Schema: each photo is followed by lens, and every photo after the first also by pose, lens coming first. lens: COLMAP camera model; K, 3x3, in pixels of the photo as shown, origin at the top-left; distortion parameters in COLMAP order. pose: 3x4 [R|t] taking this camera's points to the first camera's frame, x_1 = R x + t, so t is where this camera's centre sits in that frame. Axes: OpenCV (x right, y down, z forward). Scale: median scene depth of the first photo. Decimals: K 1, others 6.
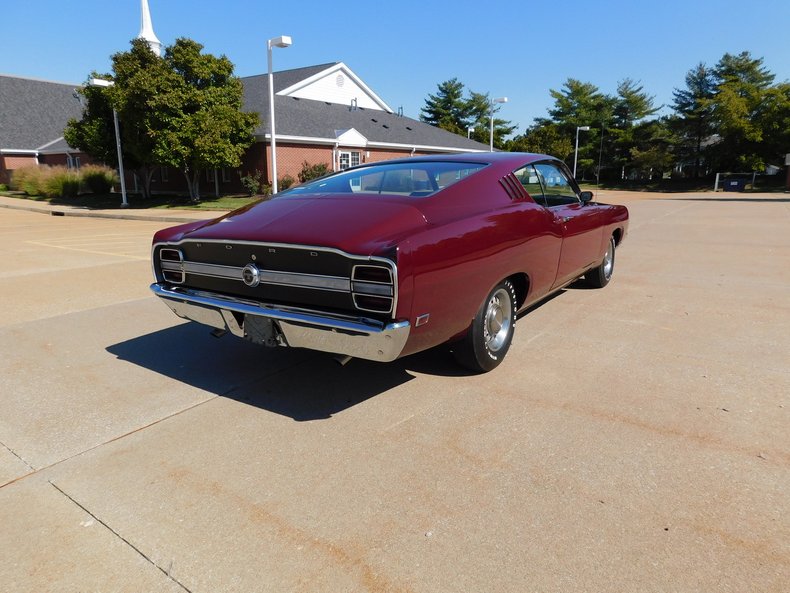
lens RADIAL K [[514.9, 0, 394.3], [0, 514.9, 298.6], [0, 0, 1]] dist [-0.072114, 0.053156]
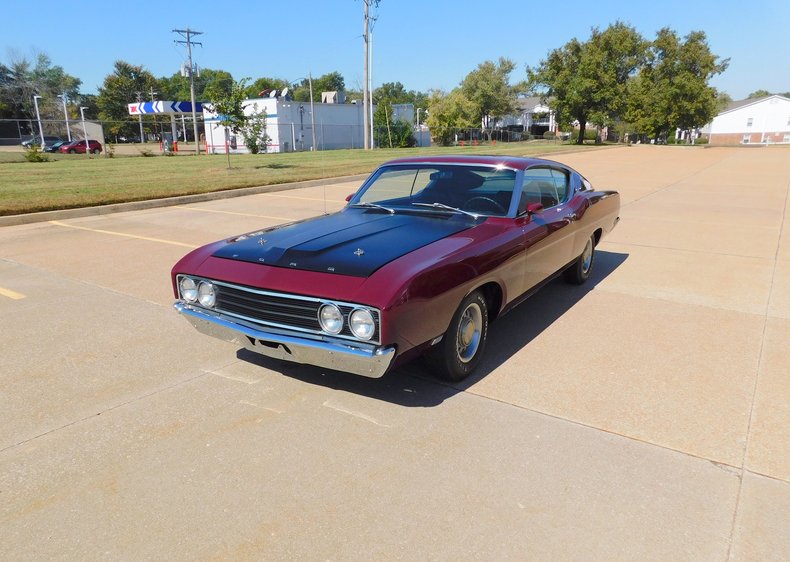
lens RADIAL K [[553.1, 0, 378.8], [0, 553.1, 301.2], [0, 0, 1]] dist [-0.062554, 0.059237]
pose [[-0.020386, 0.291914, -0.956227, 0.001011], [-0.218508, 0.932003, 0.289178, -0.039445], [0.975622, 0.214838, 0.044785, 0.130944]]
